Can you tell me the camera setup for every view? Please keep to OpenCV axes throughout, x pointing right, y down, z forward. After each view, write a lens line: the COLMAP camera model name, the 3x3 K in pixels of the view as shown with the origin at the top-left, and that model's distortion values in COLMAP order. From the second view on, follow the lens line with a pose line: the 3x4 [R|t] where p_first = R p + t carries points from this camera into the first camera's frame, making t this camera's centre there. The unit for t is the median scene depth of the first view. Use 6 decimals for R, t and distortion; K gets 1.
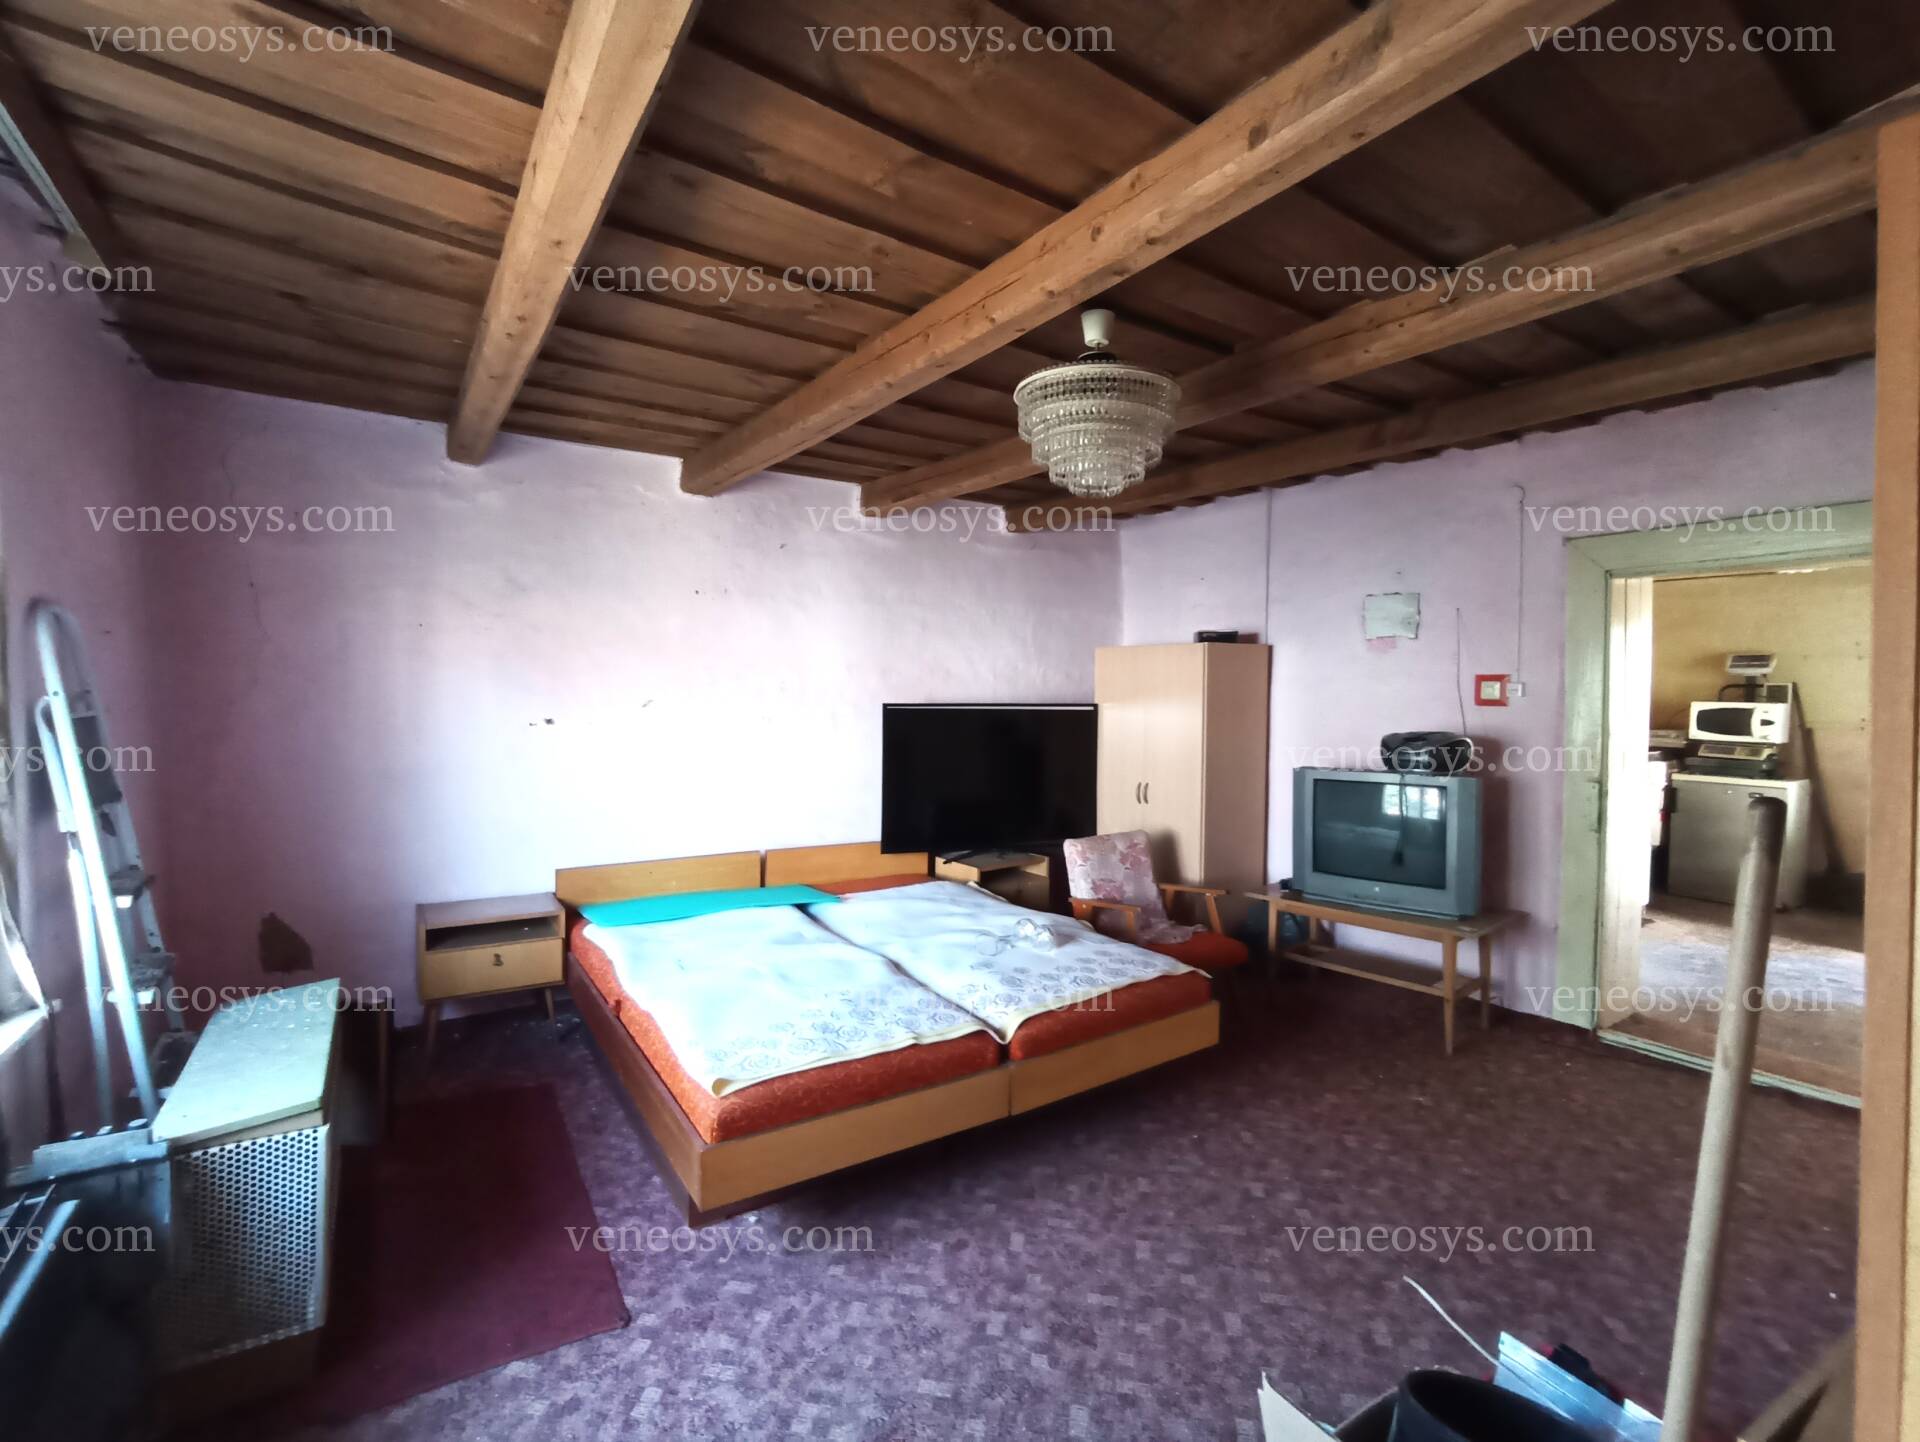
lens RADIAL K [[867.8, 0, 955.9], [0, 867.8, 720.8], [0, 0, 1]] dist [-0.066934, 0.028885]
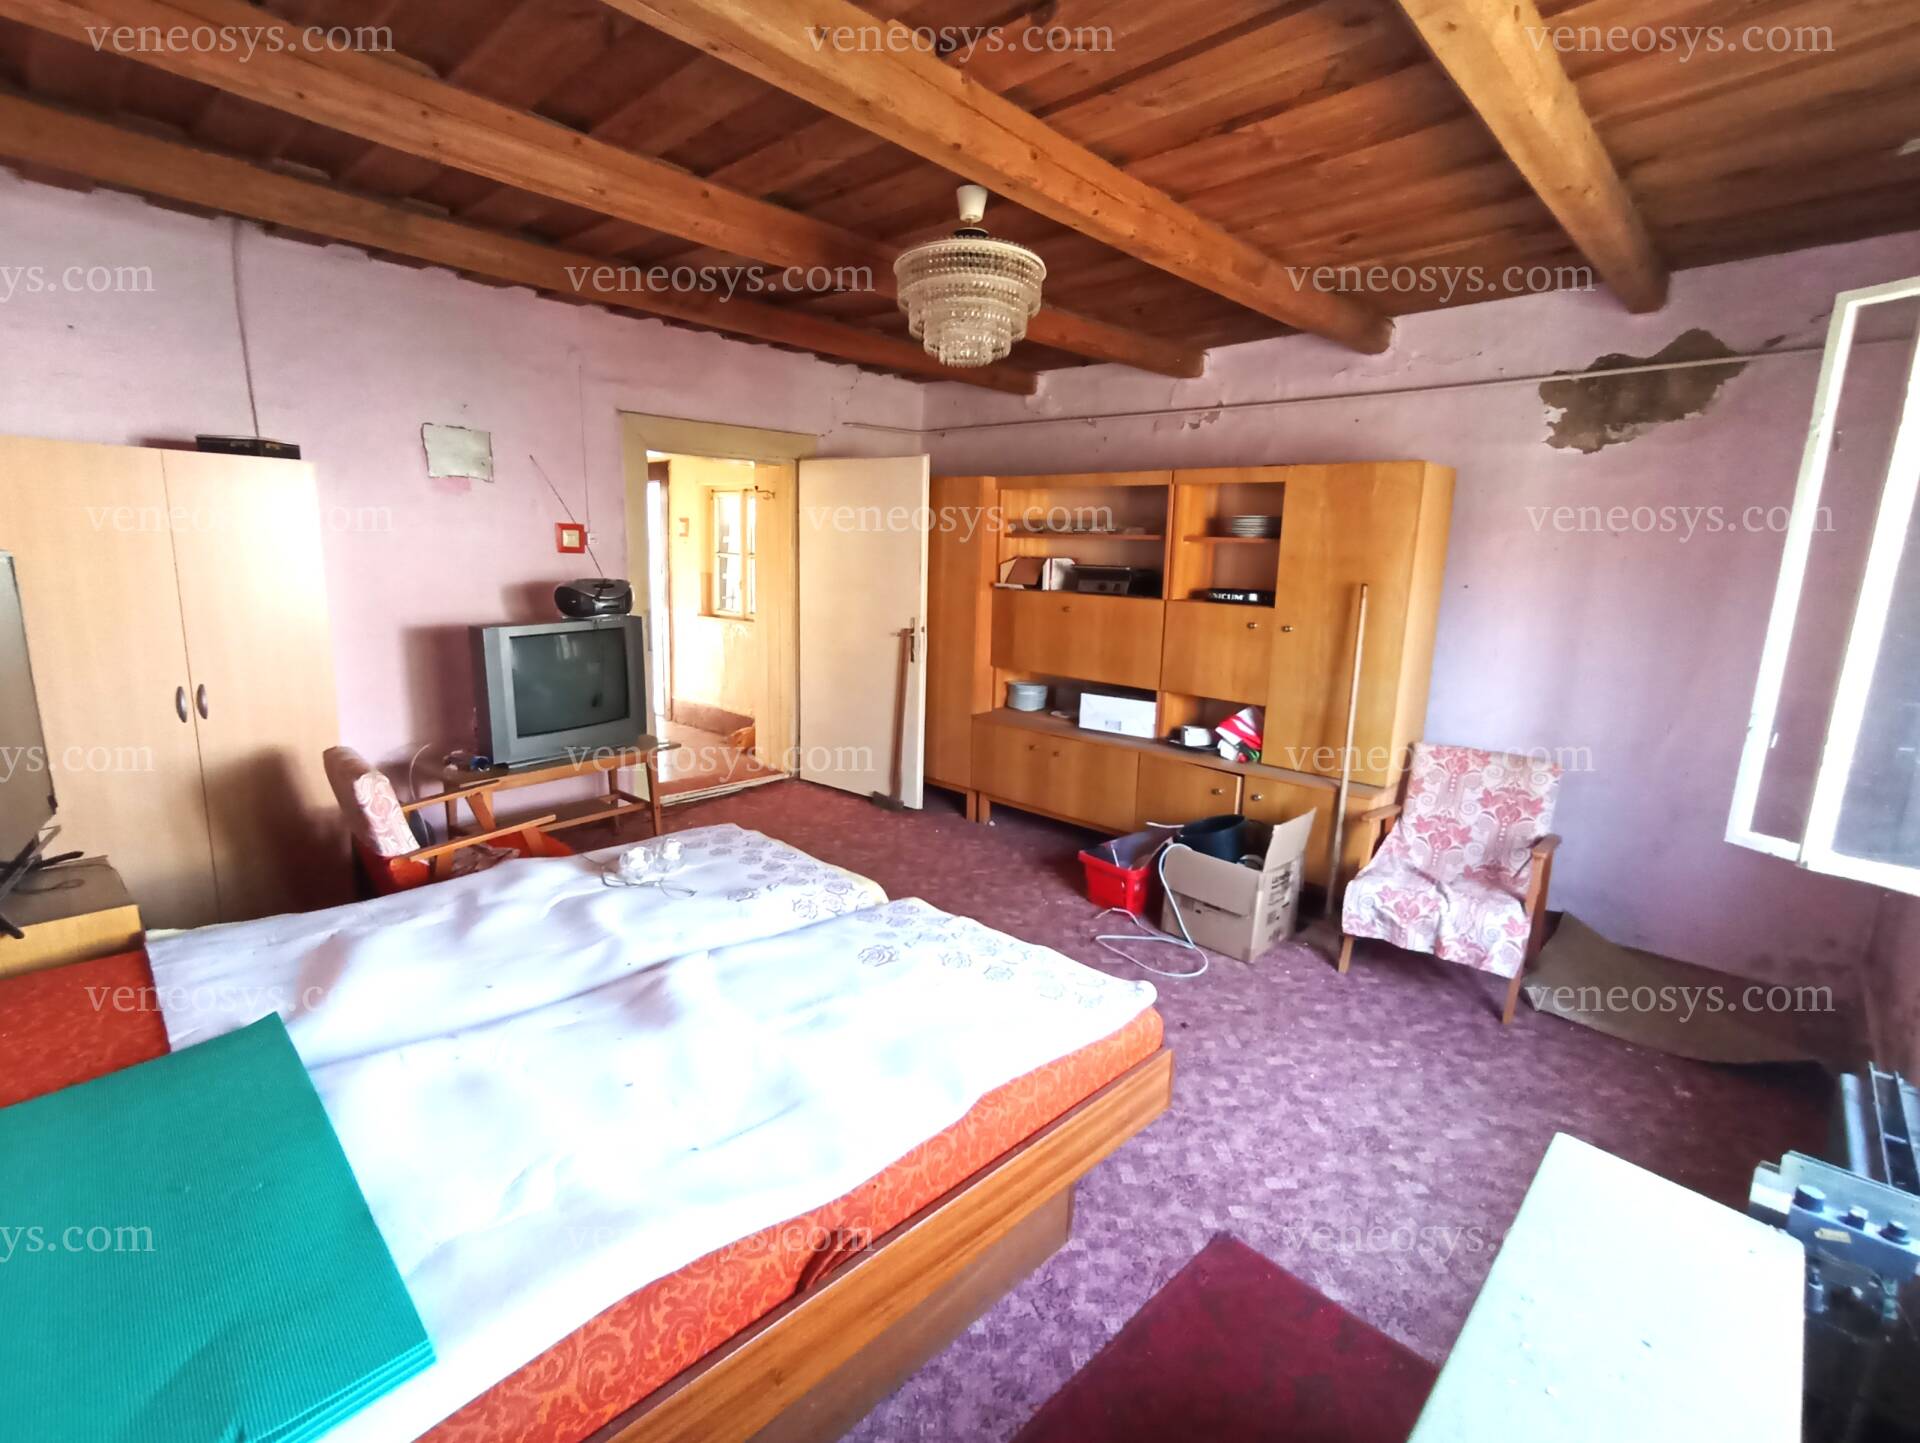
lens RADIAL K [[867.8, 0, 955.9], [0, 867.8, 721.3], [0, 0, 1]] dist [-0.066934, 0.028885]
pose [[-0.203233, -0.197282, 0.959050, -1.012103], [0.003040, 0.979359, 0.202104, -0.046013], [-0.979126, 0.043989, -0.198439, 1.301245]]
